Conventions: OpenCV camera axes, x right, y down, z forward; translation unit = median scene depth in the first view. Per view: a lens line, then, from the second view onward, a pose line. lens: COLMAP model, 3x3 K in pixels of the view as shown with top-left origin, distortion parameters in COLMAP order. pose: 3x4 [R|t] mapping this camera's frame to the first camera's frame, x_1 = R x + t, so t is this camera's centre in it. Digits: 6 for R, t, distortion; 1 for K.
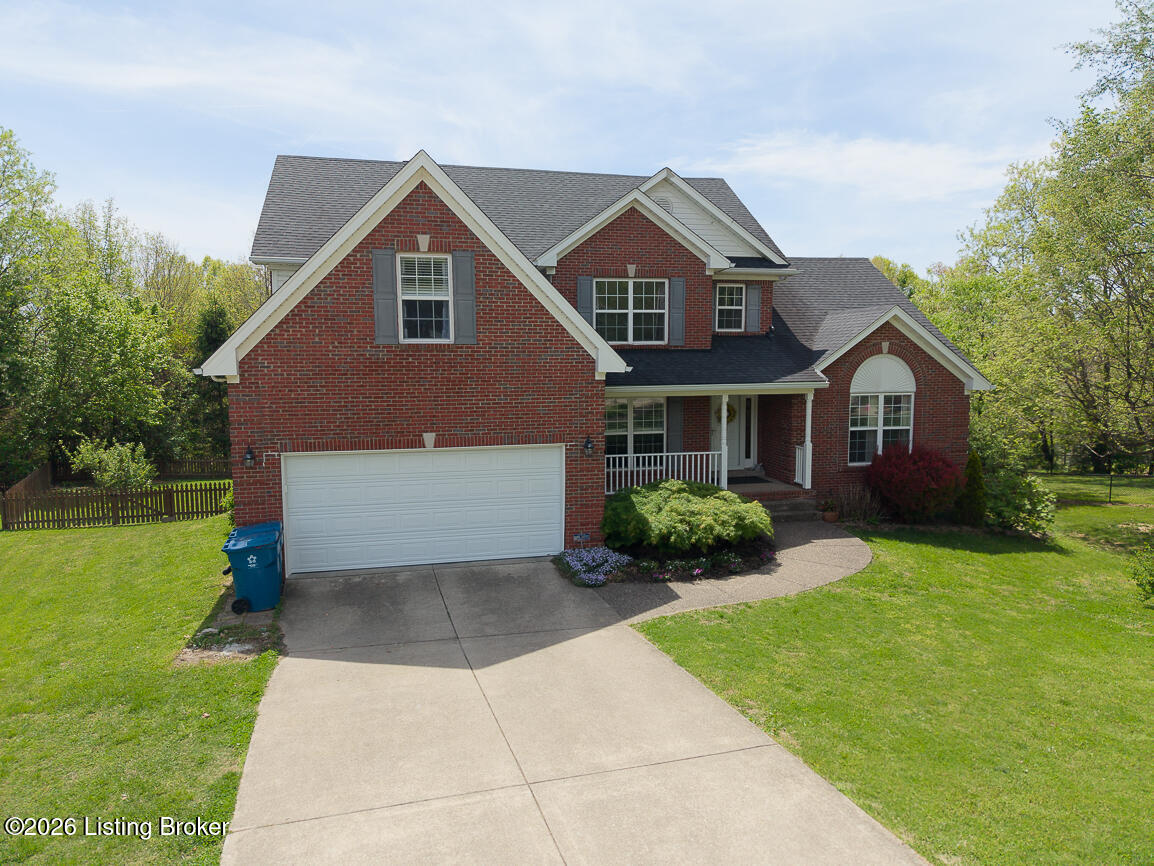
lens RADIAL K [[772.8, 0, 577.0], [0, 772.8, 430.9], [0, 0, 1]] dist [0.032491, -0.031382]
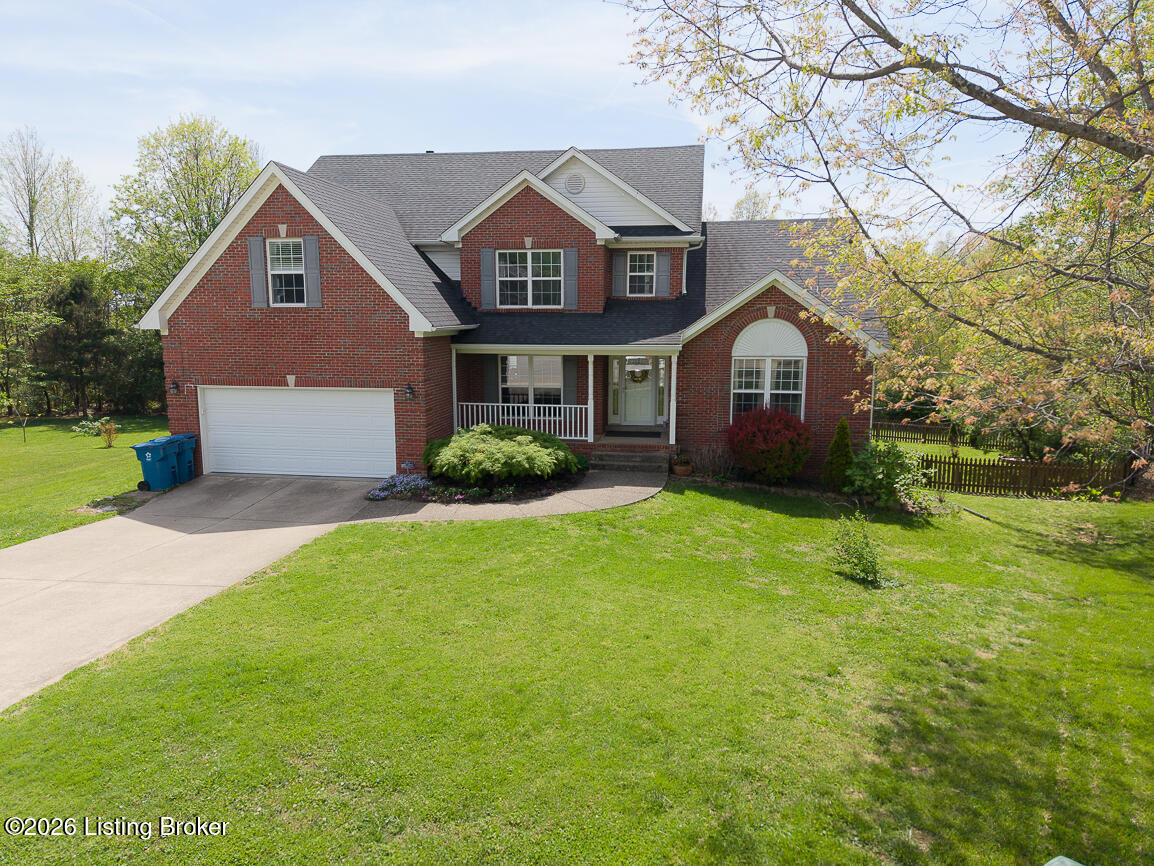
lens RADIAL K [[771.2, 0, 577.5], [0, 771.2, 434.7], [0, 0, 1]] dist [0.042188, -0.048066]
pose [[0.928360, 0.063285, -0.366255, 0.710219], [-0.042774, 0.997042, 0.063857, -0.001476], [0.369213, -0.043616, 0.928321, -0.051459]]
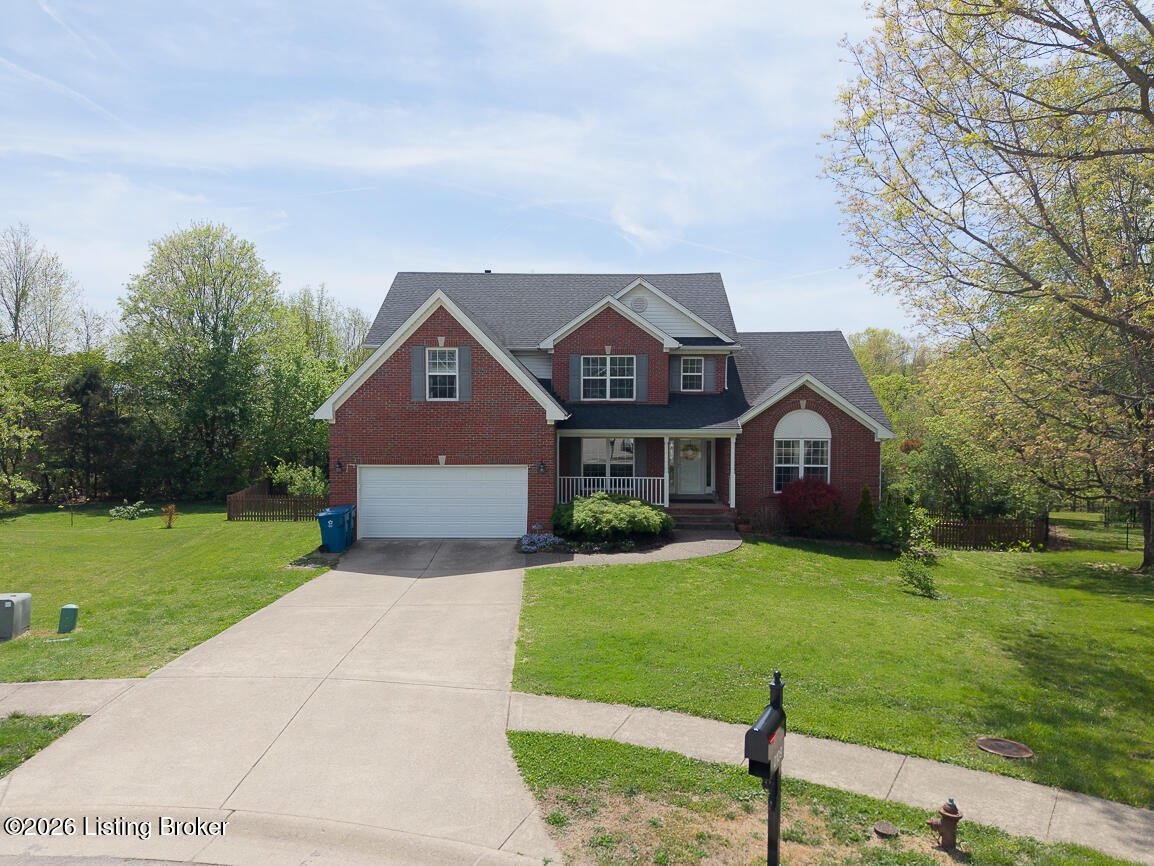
lens RADIAL K [[773.8, 0, 575.8], [0, 773.8, 427.7], [0, 0, 1]] dist [0.047805, -0.053565]
pose [[0.969293, 0.015566, -0.245414, 0.454897], [-0.031478, 0.997638, -0.061047, 0.032887], [0.243885, 0.066898, 0.967494, -0.487898]]
